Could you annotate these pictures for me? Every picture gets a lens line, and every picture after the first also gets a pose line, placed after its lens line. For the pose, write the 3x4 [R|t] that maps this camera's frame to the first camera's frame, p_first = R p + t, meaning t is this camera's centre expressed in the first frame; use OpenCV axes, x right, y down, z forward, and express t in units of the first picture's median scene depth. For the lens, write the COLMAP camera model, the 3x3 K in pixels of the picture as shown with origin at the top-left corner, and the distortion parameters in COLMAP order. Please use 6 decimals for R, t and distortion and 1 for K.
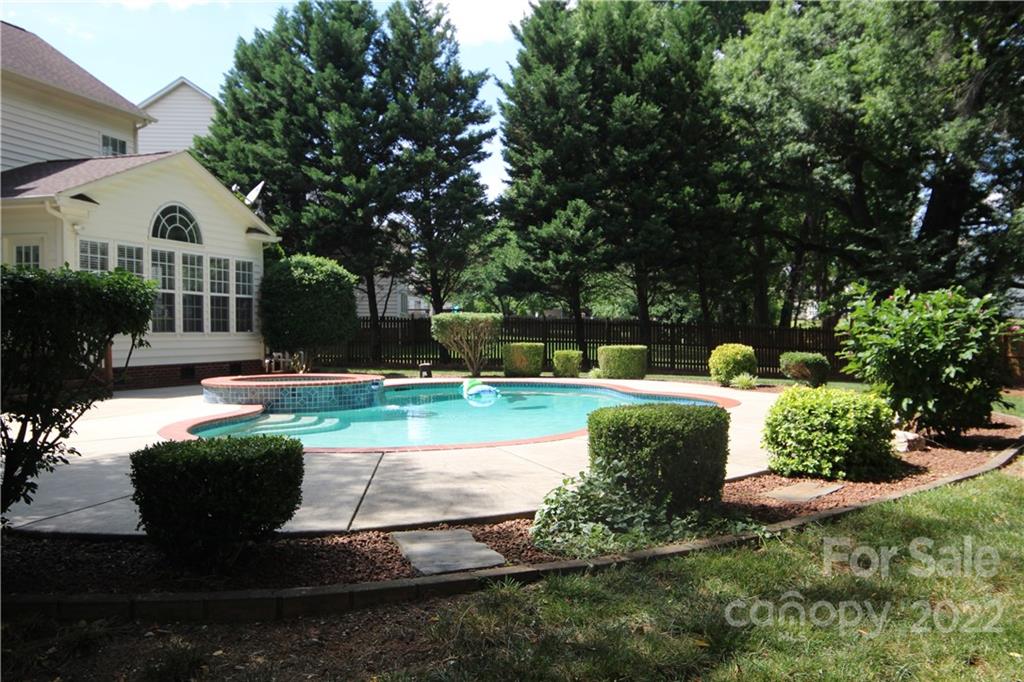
lens RADIAL K [[749.1, 0, 512.0], [0, 749.1, 341.0], [0, 0, 1]] dist [0.000689, -0.000080]
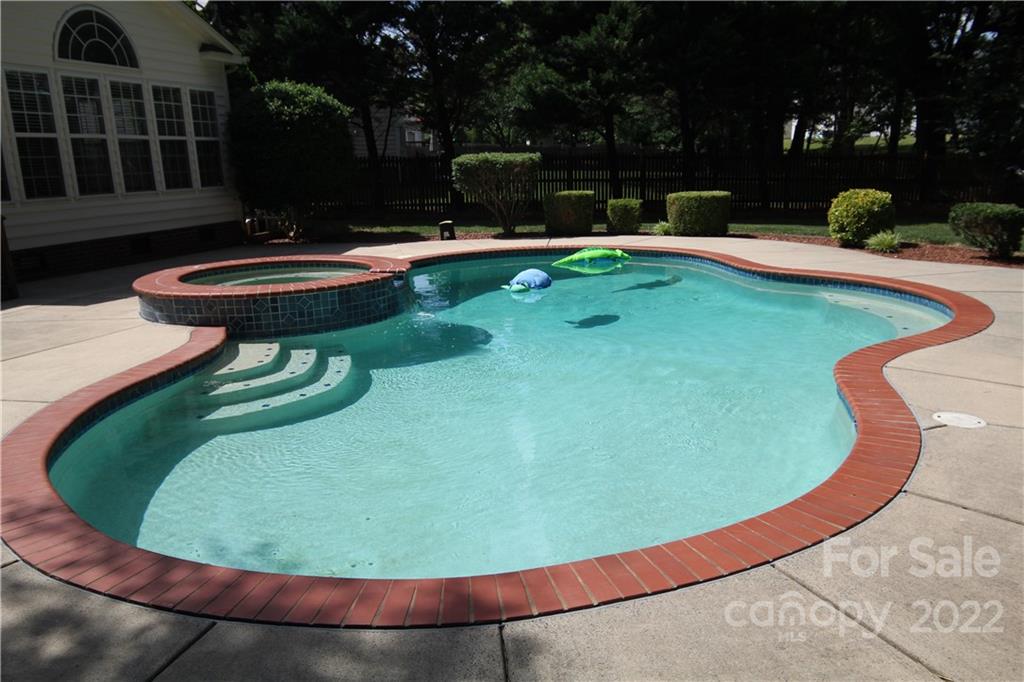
lens RADIAL K [[735.8, 0, 512.0], [0, 735.8, 341.0], [0, 0, 1]] dist [0.032205, -0.036062]
pose [[0.999648, -0.026532, -0.000172, -0.049858], [0.025895, 0.974193, 0.224226, -0.019550], [-0.005782, -0.224152, 0.974537, 0.209325]]
